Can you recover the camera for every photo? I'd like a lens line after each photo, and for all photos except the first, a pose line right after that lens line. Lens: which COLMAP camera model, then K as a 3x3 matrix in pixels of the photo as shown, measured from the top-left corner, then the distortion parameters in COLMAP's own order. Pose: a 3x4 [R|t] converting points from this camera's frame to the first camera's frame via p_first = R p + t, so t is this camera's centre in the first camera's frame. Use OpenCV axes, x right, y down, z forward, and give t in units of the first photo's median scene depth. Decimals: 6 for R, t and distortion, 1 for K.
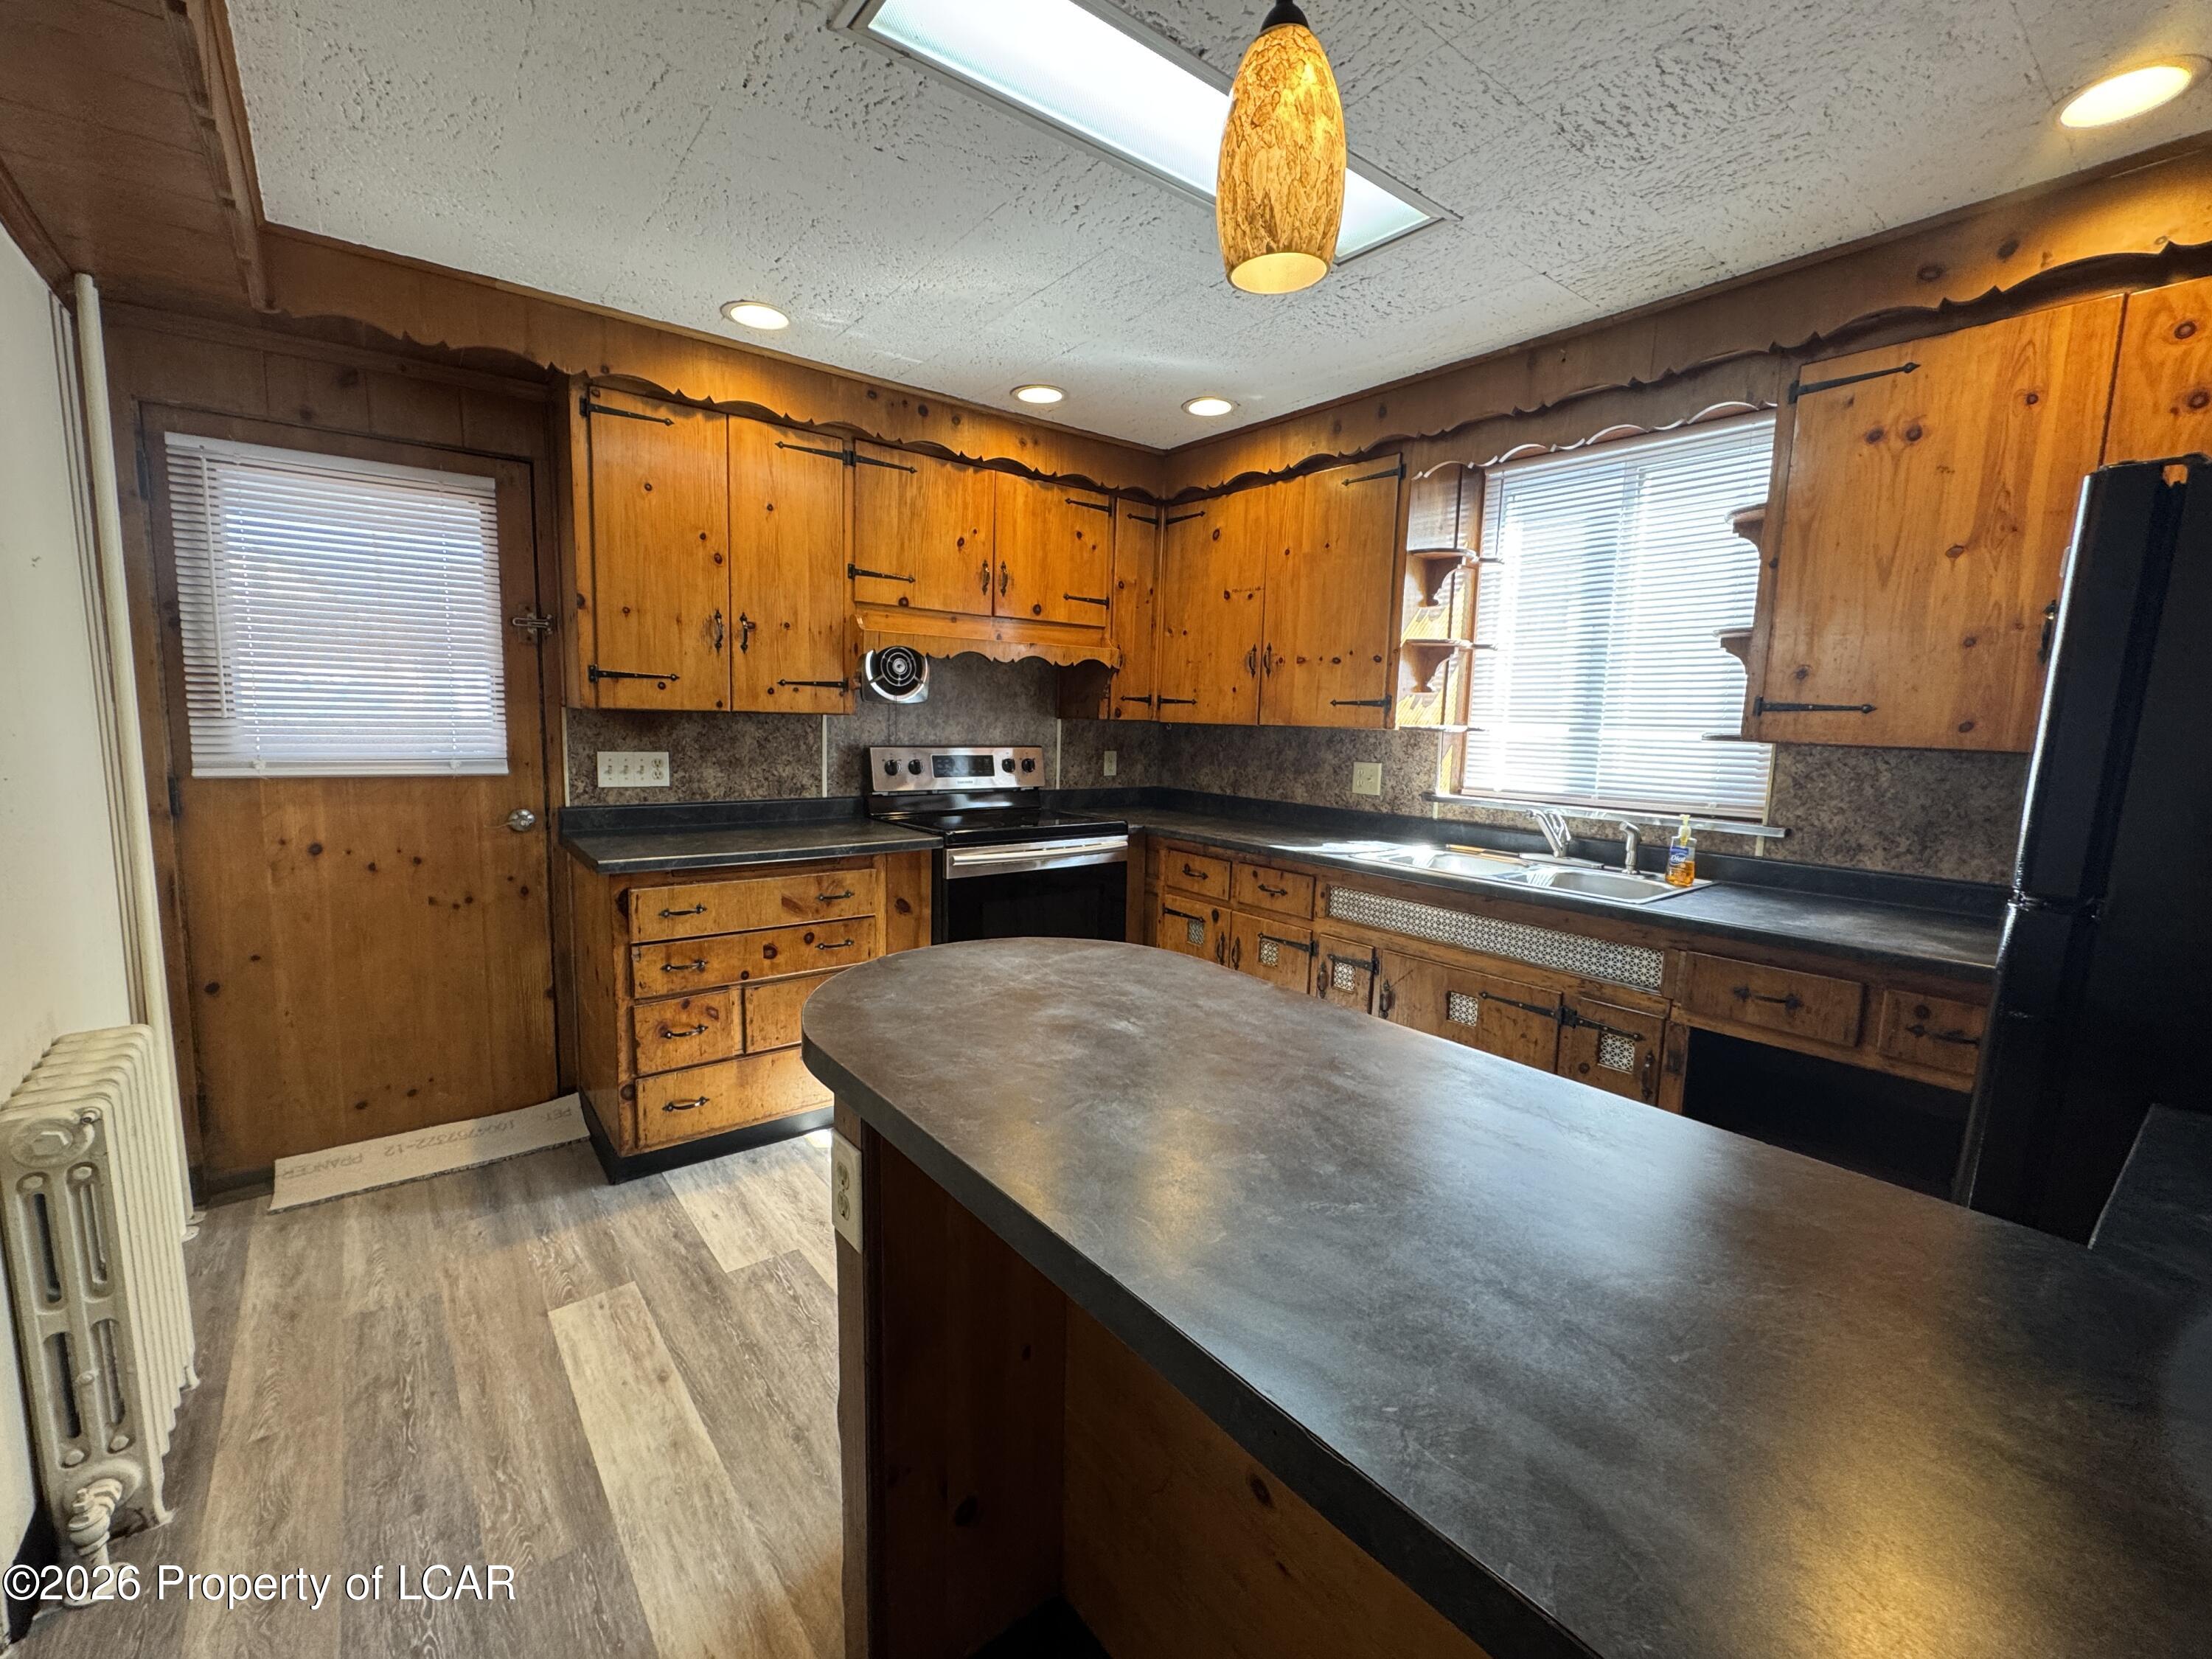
lens RADIAL K [[922.3, 0, 1097.8], [0, 922.3, 828.3], [0, 0, 1]] dist [-0.001453, 0.000114]
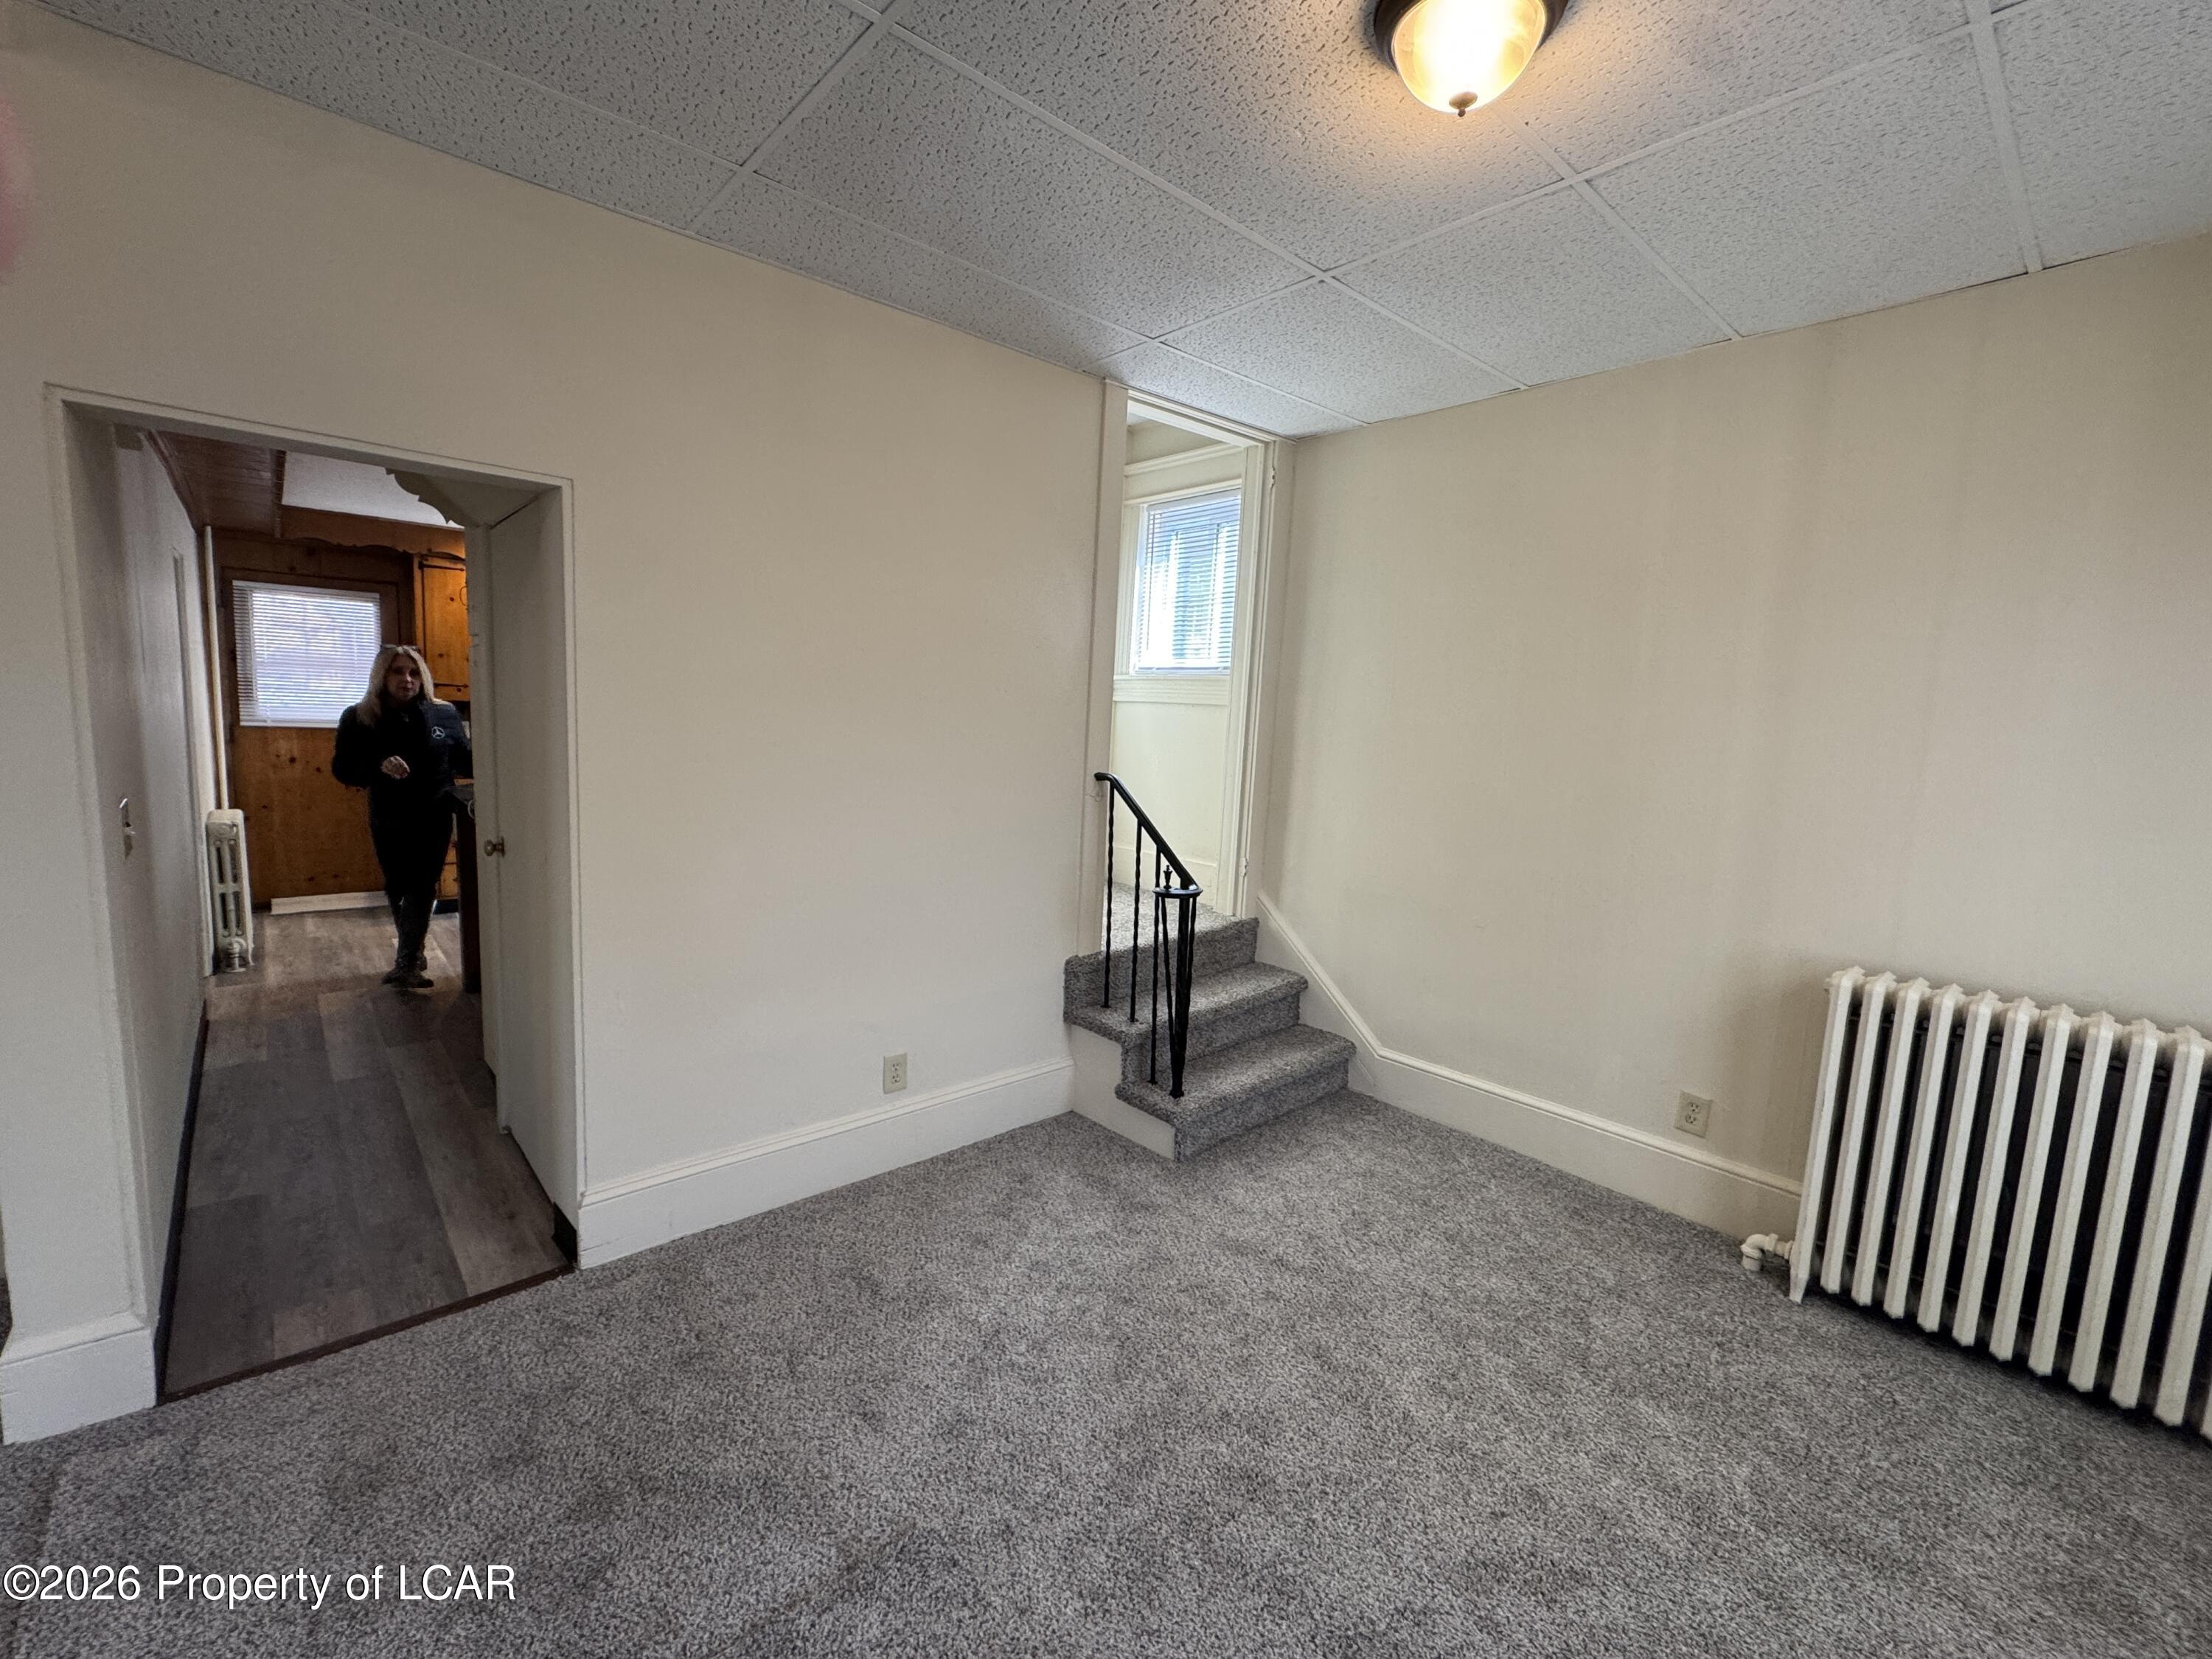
lens RADIAL K [[942.9, 0, 1111.8], [0, 942.9, 832.6], [0, 0, 1]] dist [-0.003893, -0.000074]
pose [[0.998294, 0.016916, 0.055884, 0.897460], [-0.017156, 0.999846, 0.003807, 0.138706], [-0.055811, -0.004759, 0.998430, -1.233068]]
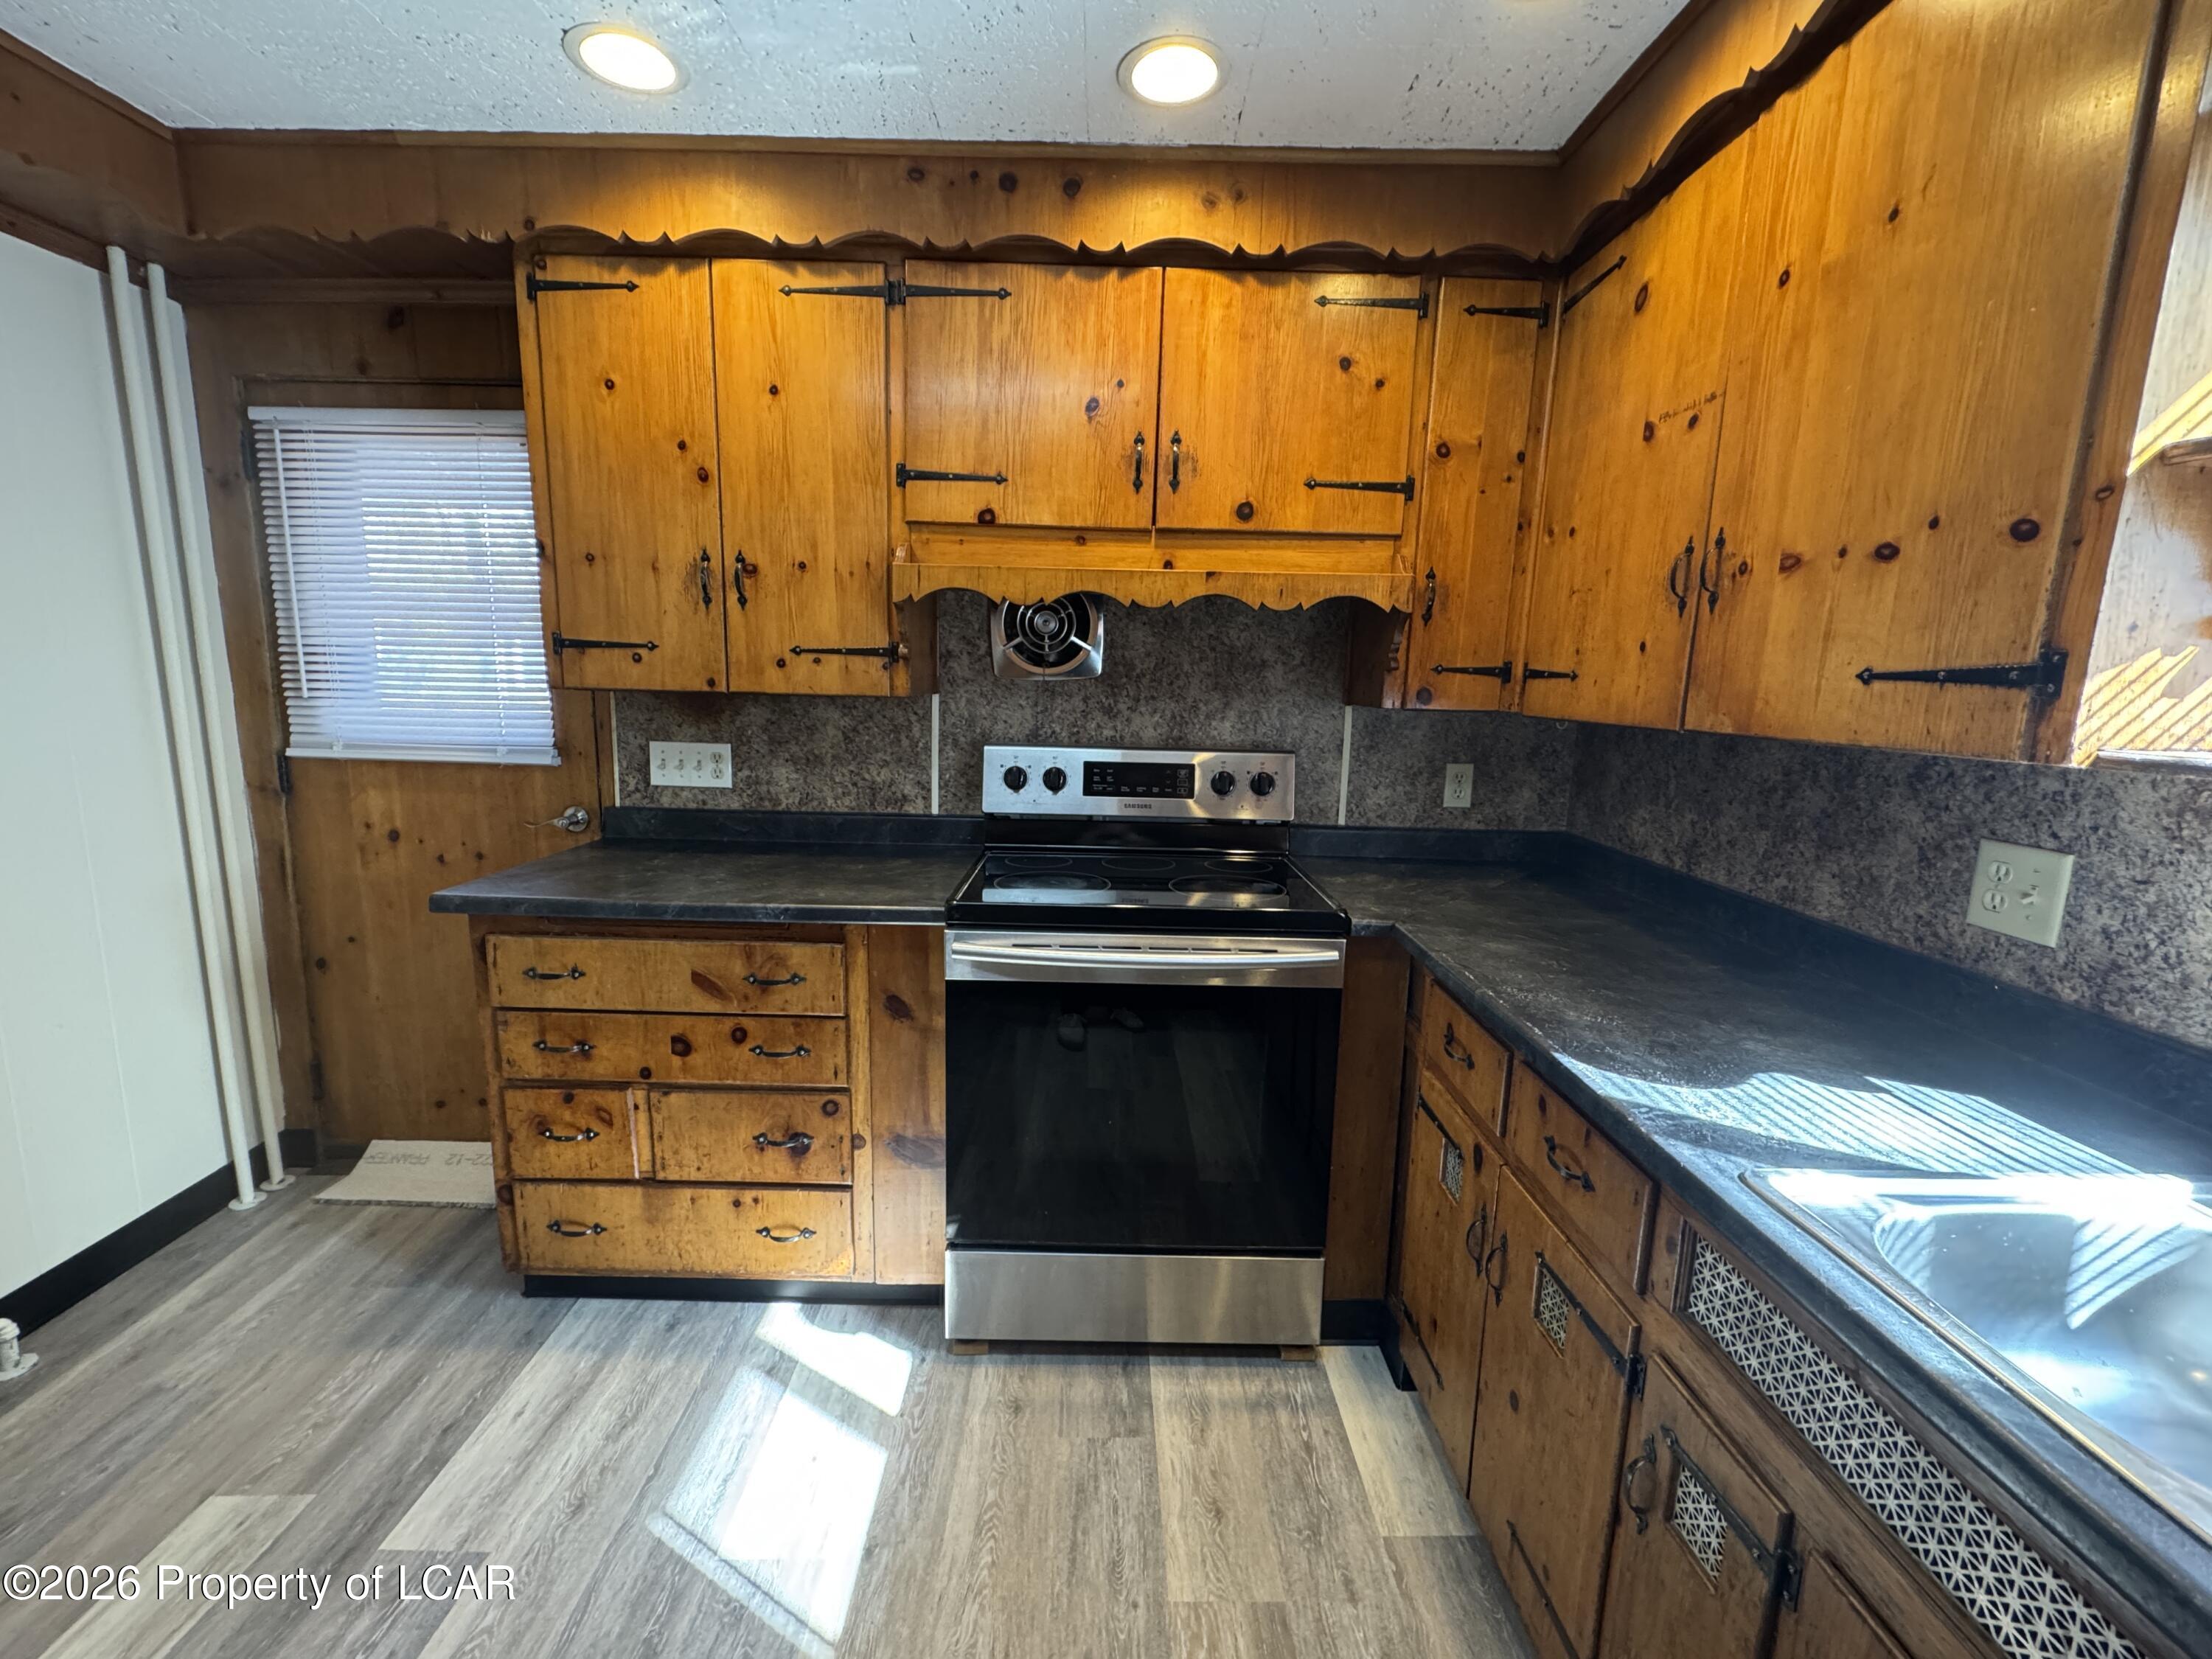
lens RADIAL K [[922.3, 0, 1106.0], [0, 922.3, 829.0], [0, 0, 1]] dist [-0.001453, 0.000114]
pose [[0.786457, 0.095893, -0.610155, 0.278630], [-0.079624, 0.995372, 0.053802, -0.083520], [0.612491, 0.006270, 0.790453, 0.617111]]
